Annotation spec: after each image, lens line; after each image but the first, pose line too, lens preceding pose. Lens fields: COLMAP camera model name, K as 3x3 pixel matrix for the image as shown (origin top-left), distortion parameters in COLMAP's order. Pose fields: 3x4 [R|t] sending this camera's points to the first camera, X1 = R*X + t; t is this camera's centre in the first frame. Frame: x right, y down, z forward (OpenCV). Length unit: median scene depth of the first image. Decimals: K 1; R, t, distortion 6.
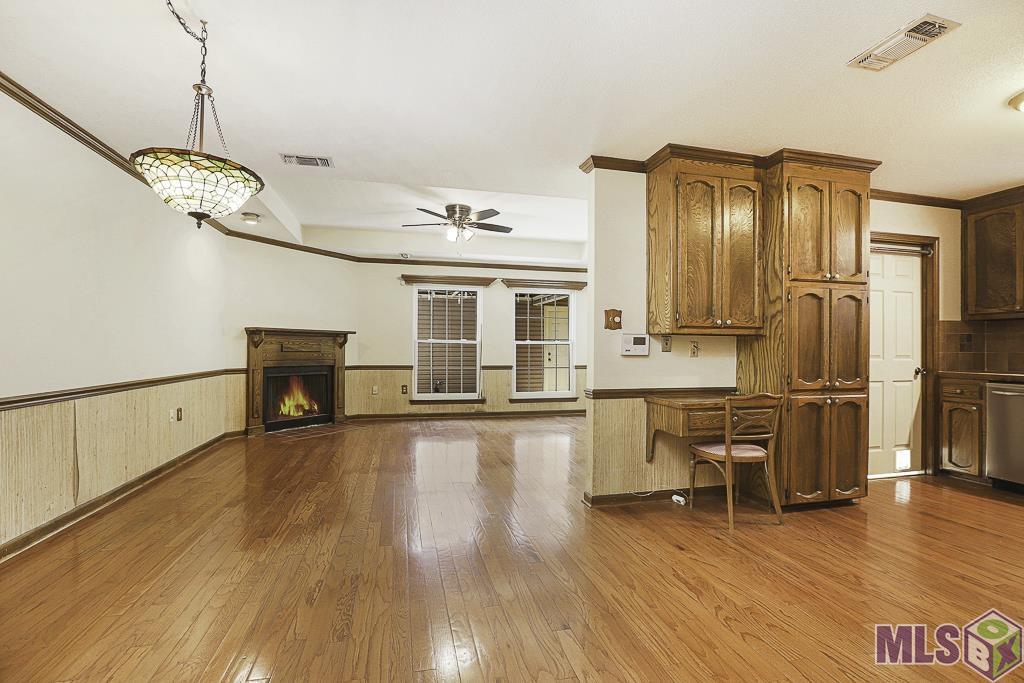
lens RADIAL K [[474.9, 0, 510.3], [0, 474.9, 344.8], [0, 0, 1]] dist [-0.021943, 0.000352]
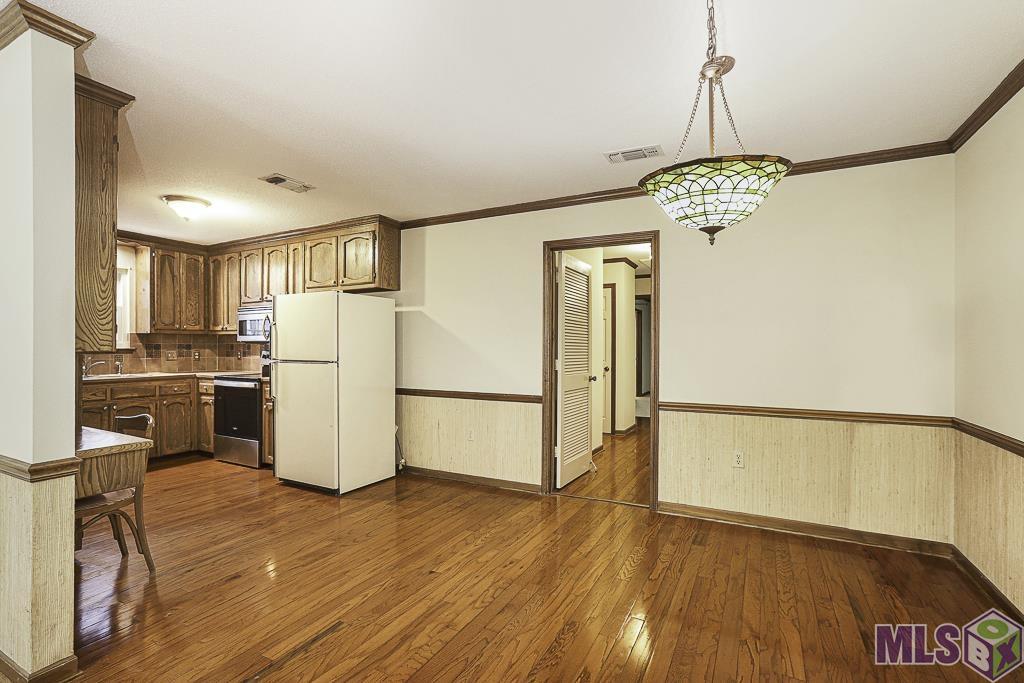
lens RADIAL K [[474.9, 0, 510.3], [0, 474.9, 344.8], [0, 0, 1]] dist [-0.021943, 0.000352]
pose [[-0.752882, -0.007161, 0.658116, -0.571762], [-0.010466, 0.999945, -0.001092, -0.040309], [-0.658072, -0.007710, -0.752916, 1.125816]]
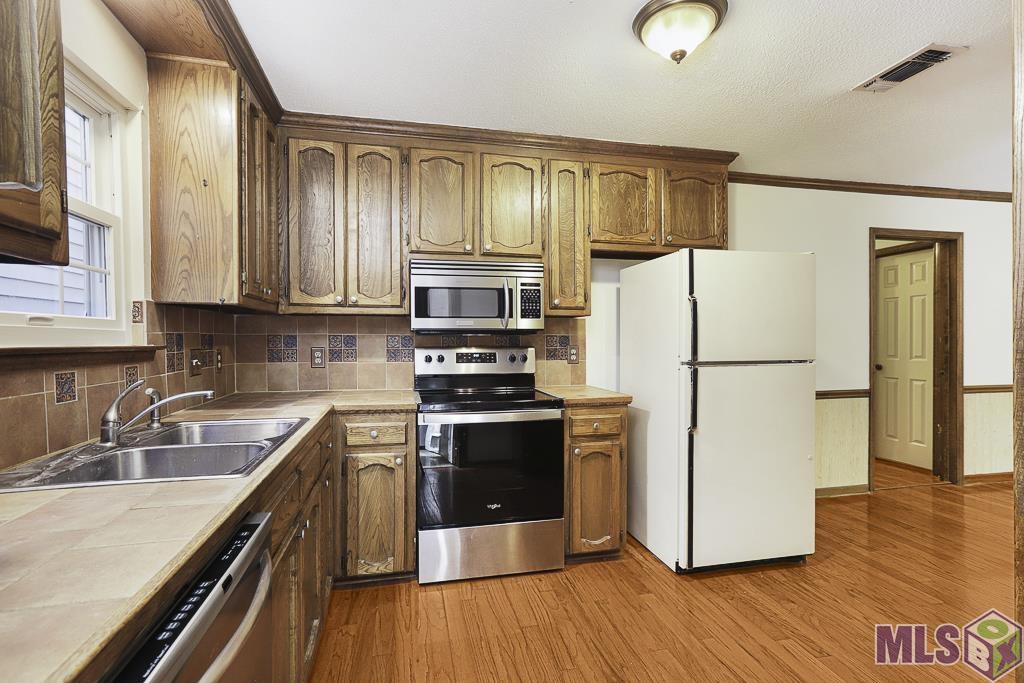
lens RADIAL K [[477.7, 0, 510.3], [0, 477.7, 329.9], [0, 0, 1]] dist [-0.000985, 0.000112]
pose [[-0.999960, -0.005752, 0.006785, 1.089079], [-0.005903, 0.999733, -0.022361, -0.024608], [-0.006654, -0.022400, -0.999727, 1.330441]]
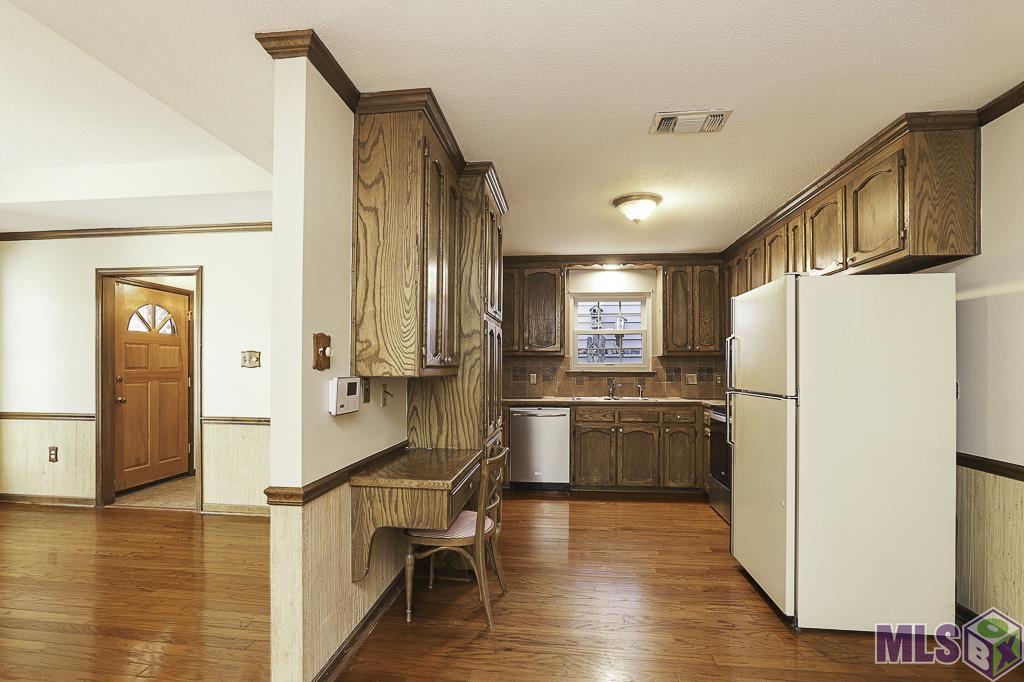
lens RADIAL K [[486.8, 0, 505.8], [0, 486.8, 368.4], [0, 0, 1]] dist [-0.029578, 0.000871]
pose [[0.353015, -0.007943, 0.935584, -0.246296], [-0.001040, 0.999960, 0.008882, -0.041408], [-0.935617, -0.004109, 0.352993, 0.641793]]
